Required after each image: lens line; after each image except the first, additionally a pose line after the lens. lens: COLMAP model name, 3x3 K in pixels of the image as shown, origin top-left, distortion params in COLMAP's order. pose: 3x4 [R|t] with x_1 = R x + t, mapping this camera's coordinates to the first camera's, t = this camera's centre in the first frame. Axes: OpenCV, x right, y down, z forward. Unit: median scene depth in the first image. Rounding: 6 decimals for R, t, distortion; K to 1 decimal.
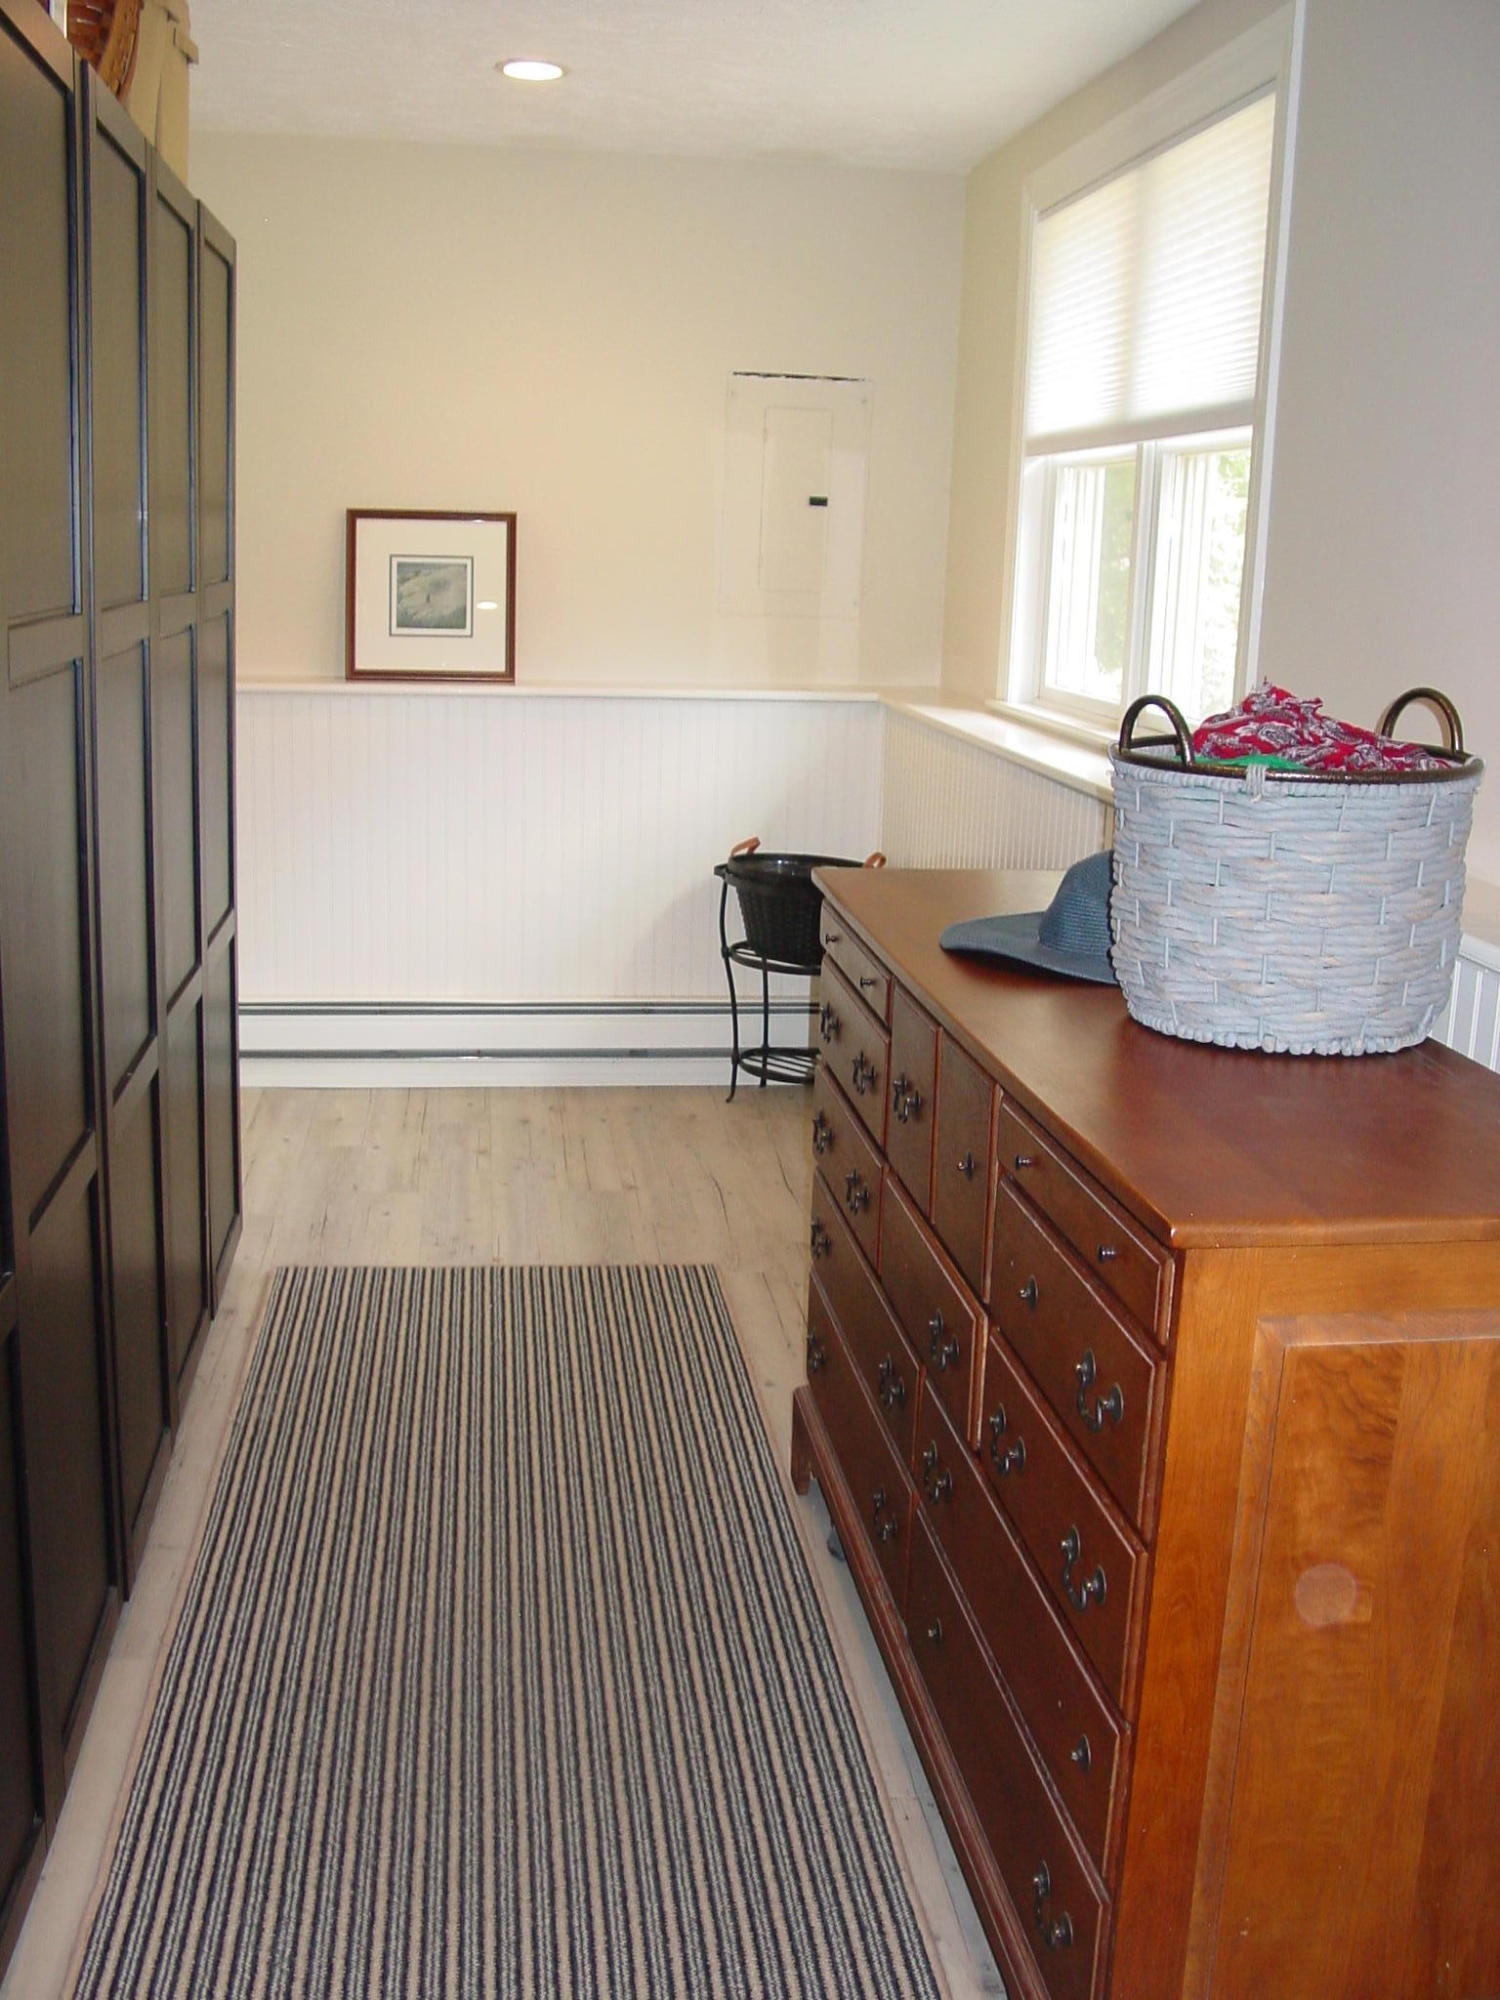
lens RADIAL K [[2076.1, 0, 750.0], [0, 2076.1, 1000.0], [0, 0, 1]] dist [-0.149444, 0.177056]
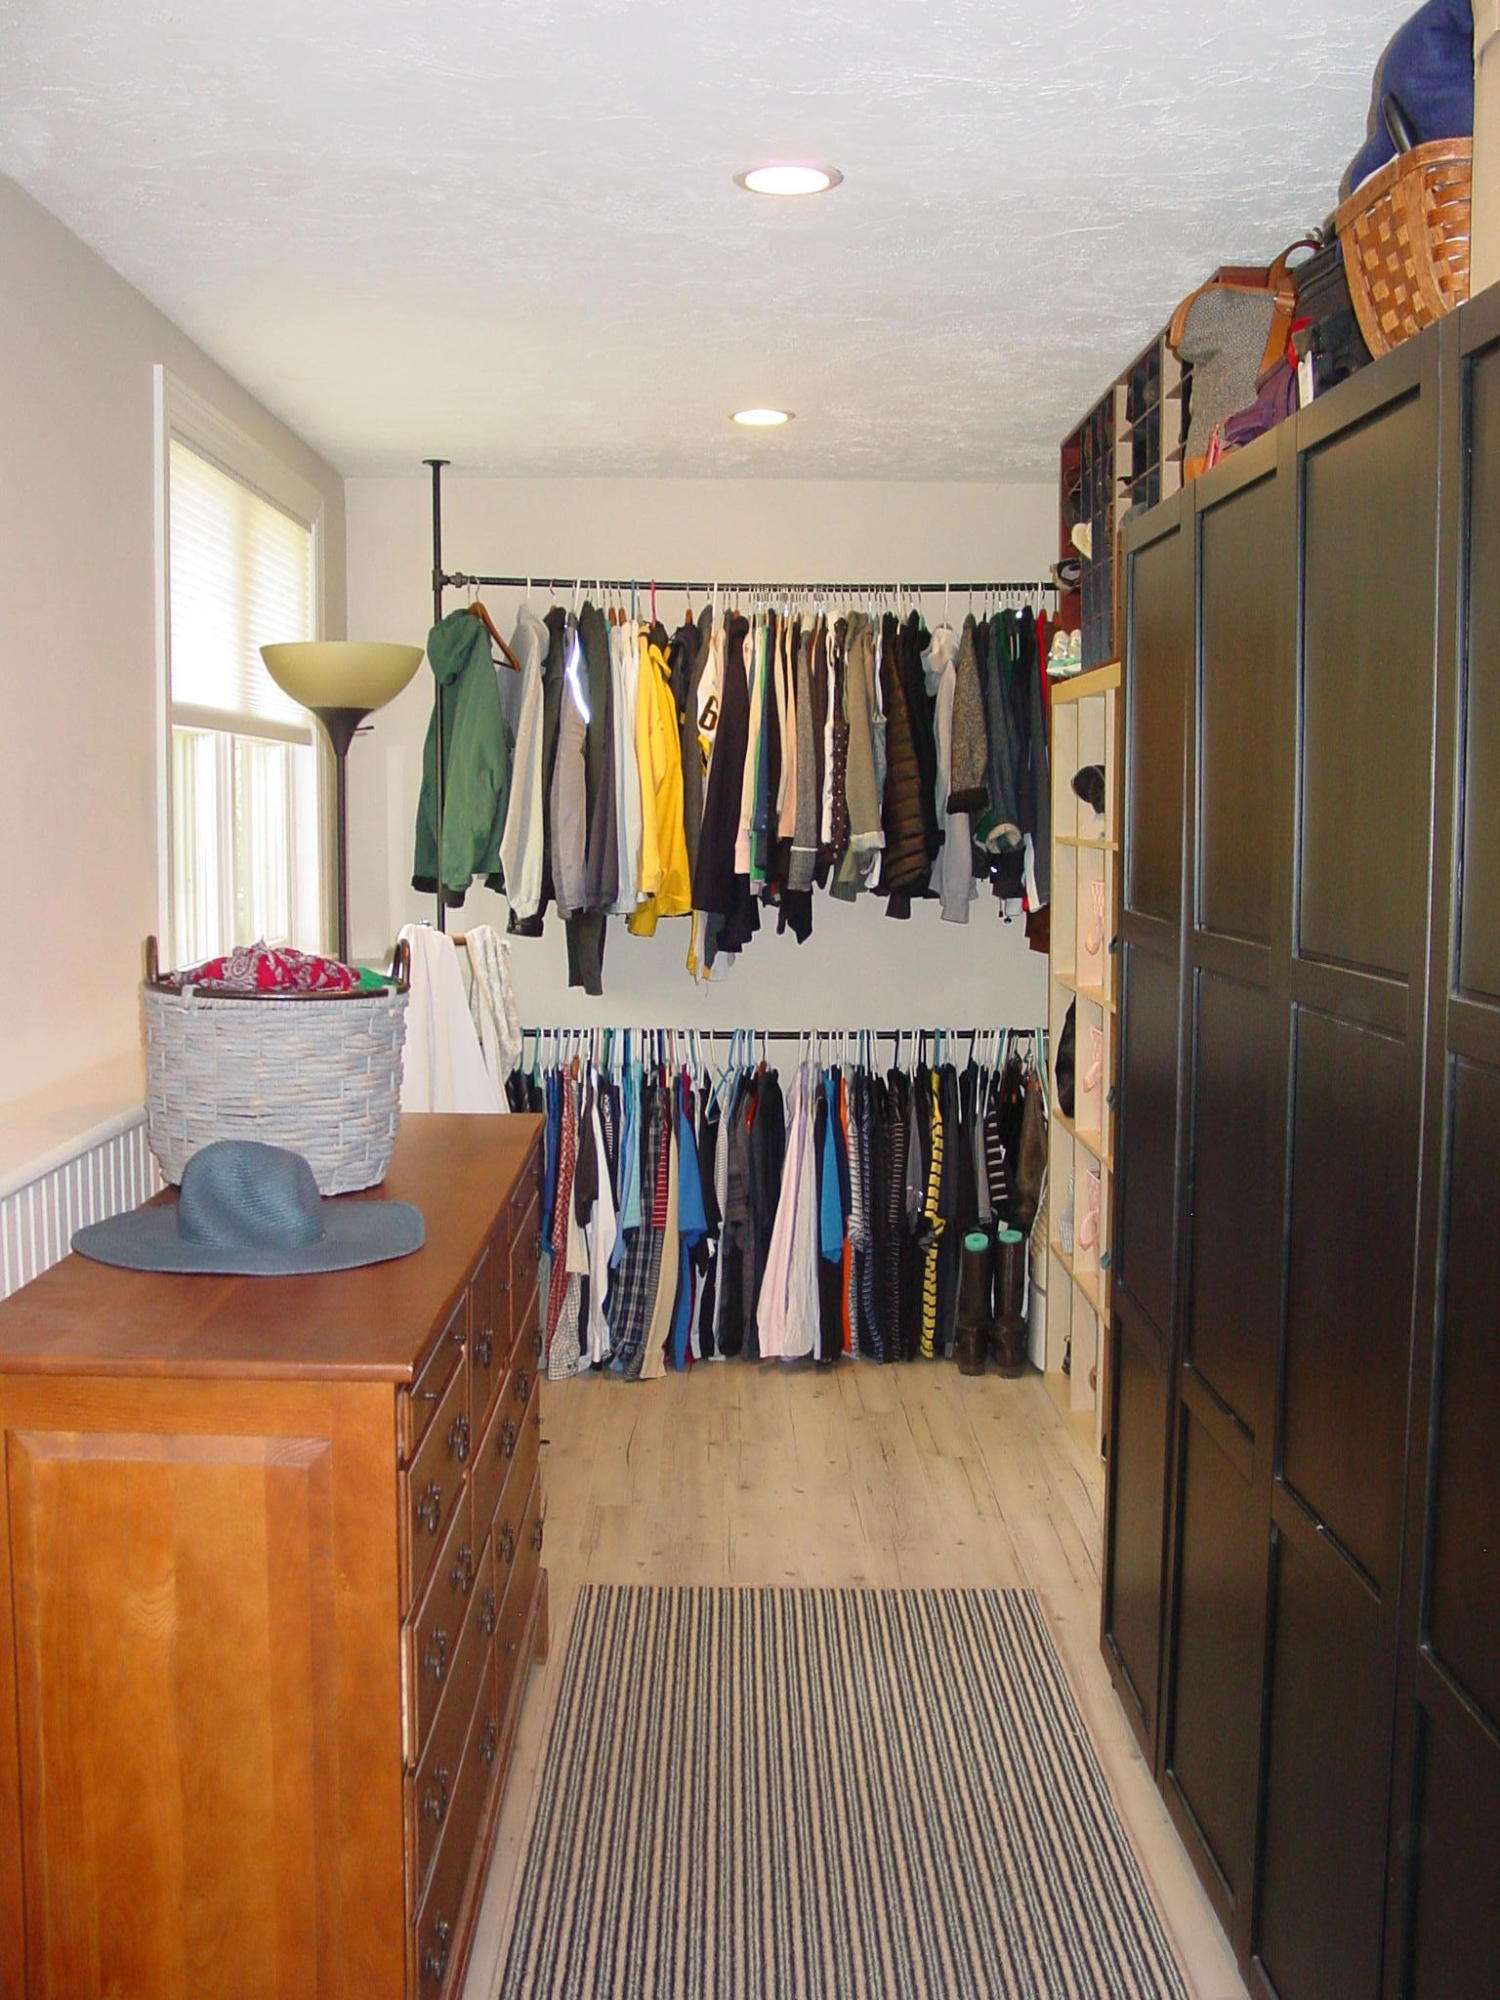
lens RADIAL K [[2076.1, 0, 750.0], [0, 2076.1, 1000.0], [0, 0, 1]] dist [-0.149444, 0.177056]
pose [[-0.992796, -0.050369, 0.108716, -0.170301], [-0.015151, 0.952838, 0.303102, -0.450249], [-0.118856, 0.299272, -0.946736, 1.921982]]
